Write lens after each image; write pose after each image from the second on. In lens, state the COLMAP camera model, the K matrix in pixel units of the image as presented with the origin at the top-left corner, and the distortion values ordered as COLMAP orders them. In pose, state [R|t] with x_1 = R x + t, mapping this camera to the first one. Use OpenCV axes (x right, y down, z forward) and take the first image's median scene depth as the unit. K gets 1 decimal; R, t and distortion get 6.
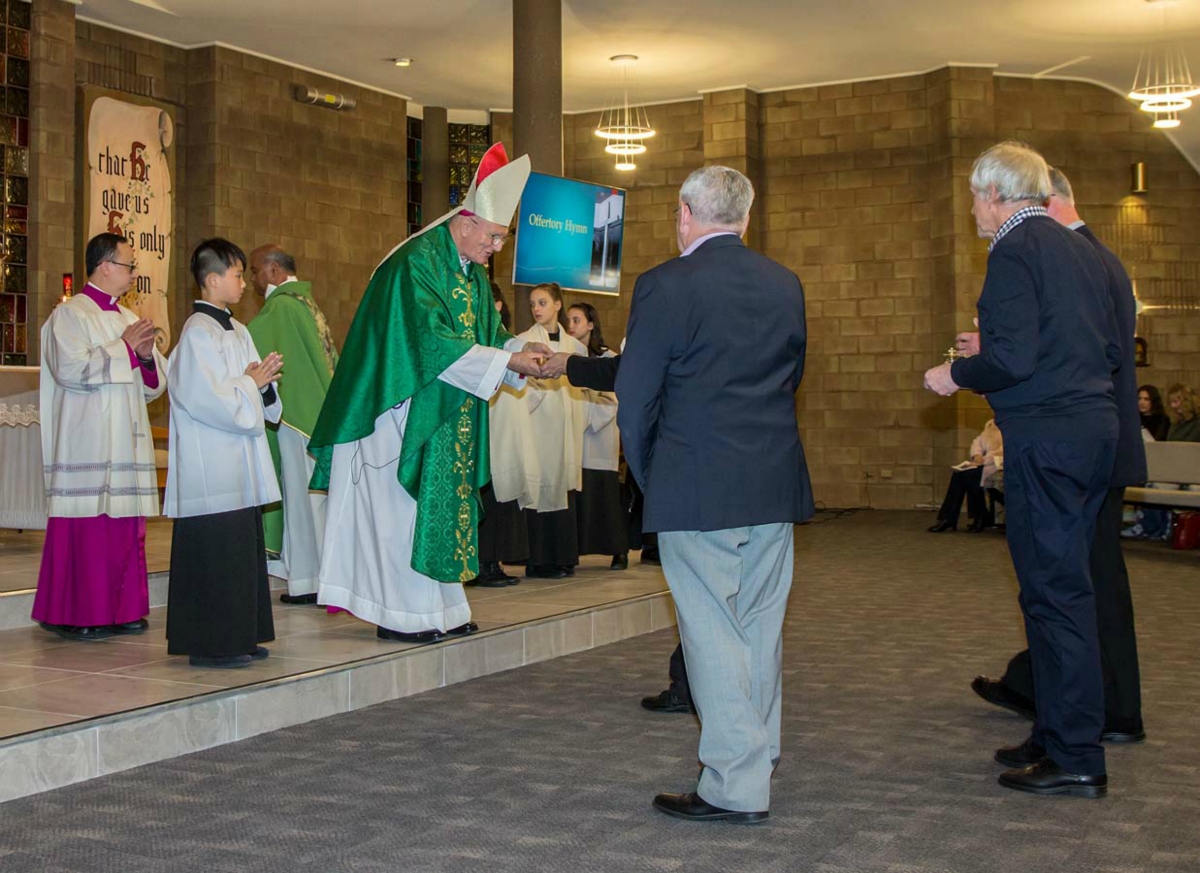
lens RADIAL K [[1592.0, 0, 545.1], [0, 1592.0, 352.0], [0, 0, 1]] dist [-0.054406, 0.000000]
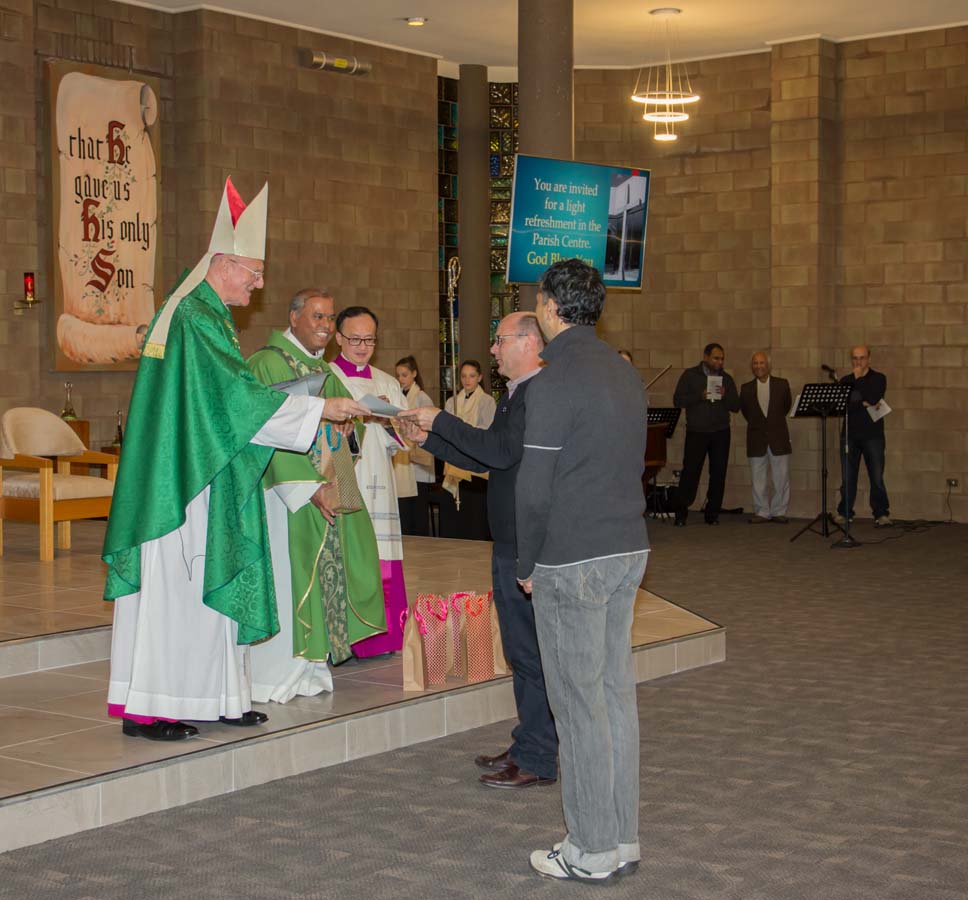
lens RADIAL K [[1760.7, 0, 519.3], [0, 1760.7, 441.0], [0, 0, 1]] dist [0.038623, 0.000000]
pose [[0.992117, 0.008024, -0.125056, 0.095452], [0.002830, 0.996259, 0.086375, -0.033952], [0.125281, -0.086048, 0.988383, 0.008780]]
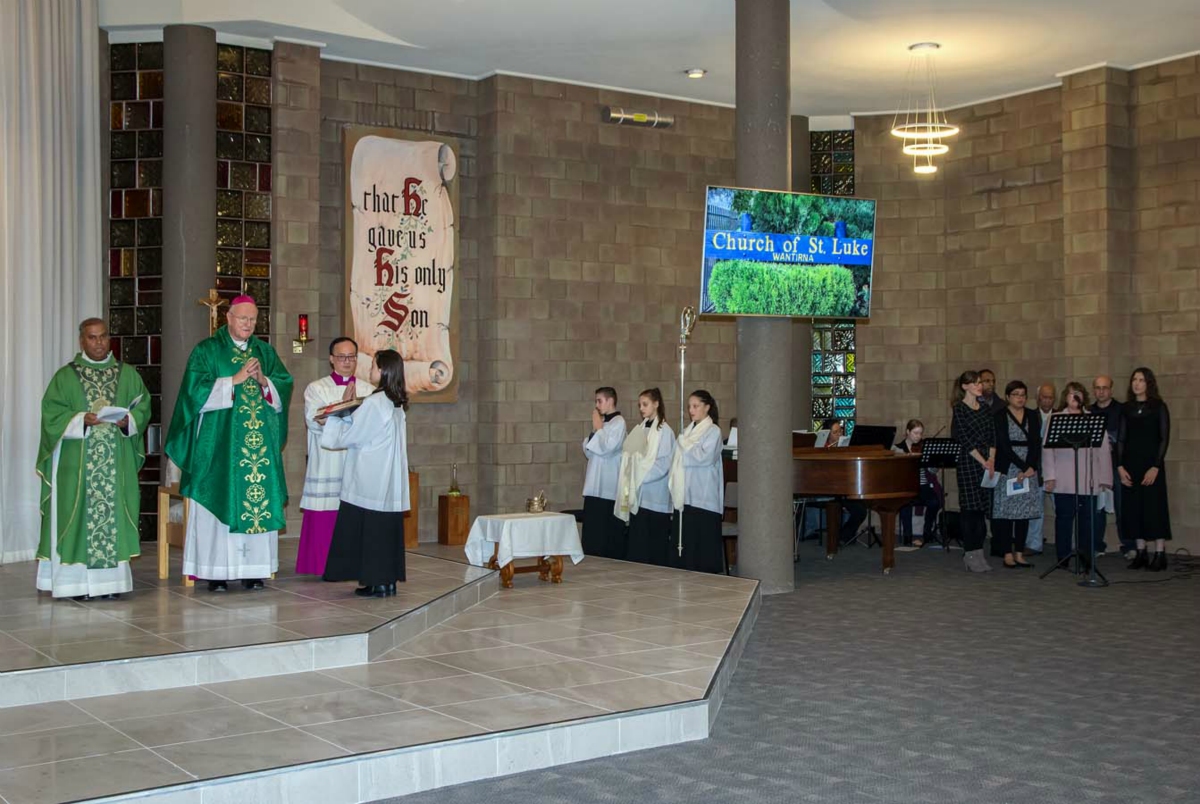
lens RADIAL K [[1419.9, 0, 708.7], [0, 1419.9, 376.8], [0, 0, 1]] dist [-0.007364, 0.000000]
pose [[0.918498, -0.005862, -0.395382, 0.256894], [0.018354, 0.999445, 0.027817, -0.025445], [0.395000, -0.032807, 0.918095, 0.223878]]
